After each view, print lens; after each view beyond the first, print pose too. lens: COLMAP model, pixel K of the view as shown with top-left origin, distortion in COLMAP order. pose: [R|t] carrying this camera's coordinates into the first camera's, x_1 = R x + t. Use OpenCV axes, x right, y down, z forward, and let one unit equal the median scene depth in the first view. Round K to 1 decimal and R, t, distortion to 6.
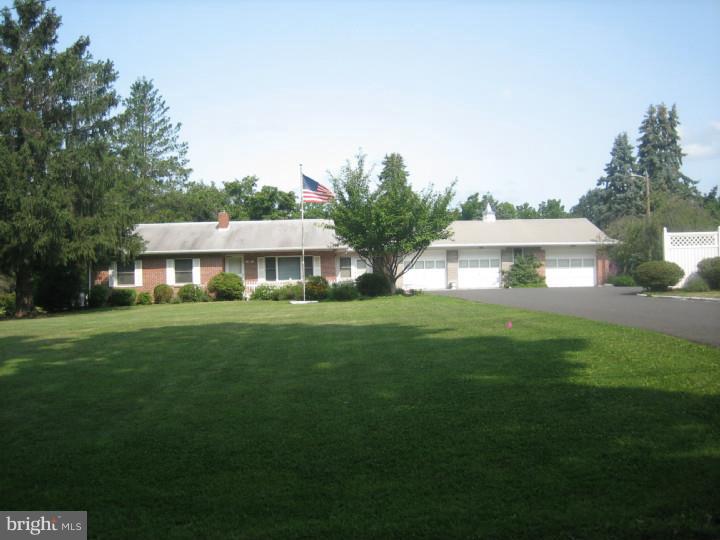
lens RADIAL K [[749.1, 0, 357.8], [0, 749.1, 269.9], [0, 0, 1]] dist [-0.143179, 0.179213]
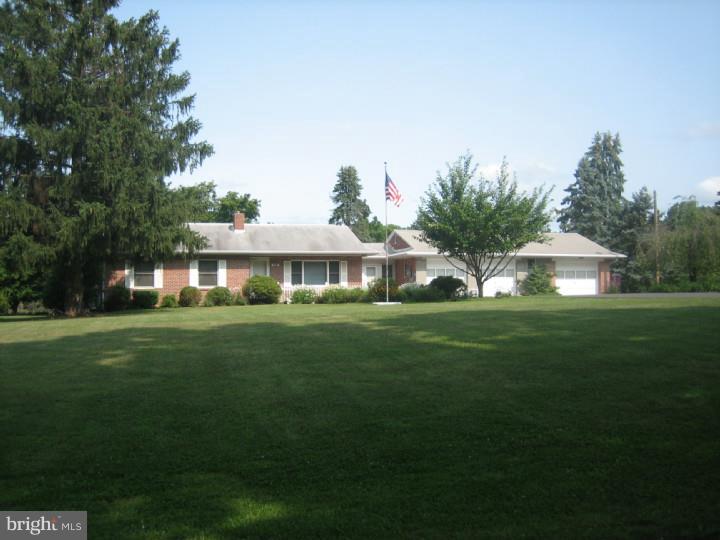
lens RADIAL K [[749.1, 0, 357.8], [0, 749.1, 269.9], [0, 0, 1]] dist [-0.143179, 0.179213]
pose [[0.975743, 0.023747, 0.217625, -0.253277], [-0.016932, 0.999308, -0.033127, 0.025465], [-0.218261, 0.028638, 0.975470, 0.046117]]
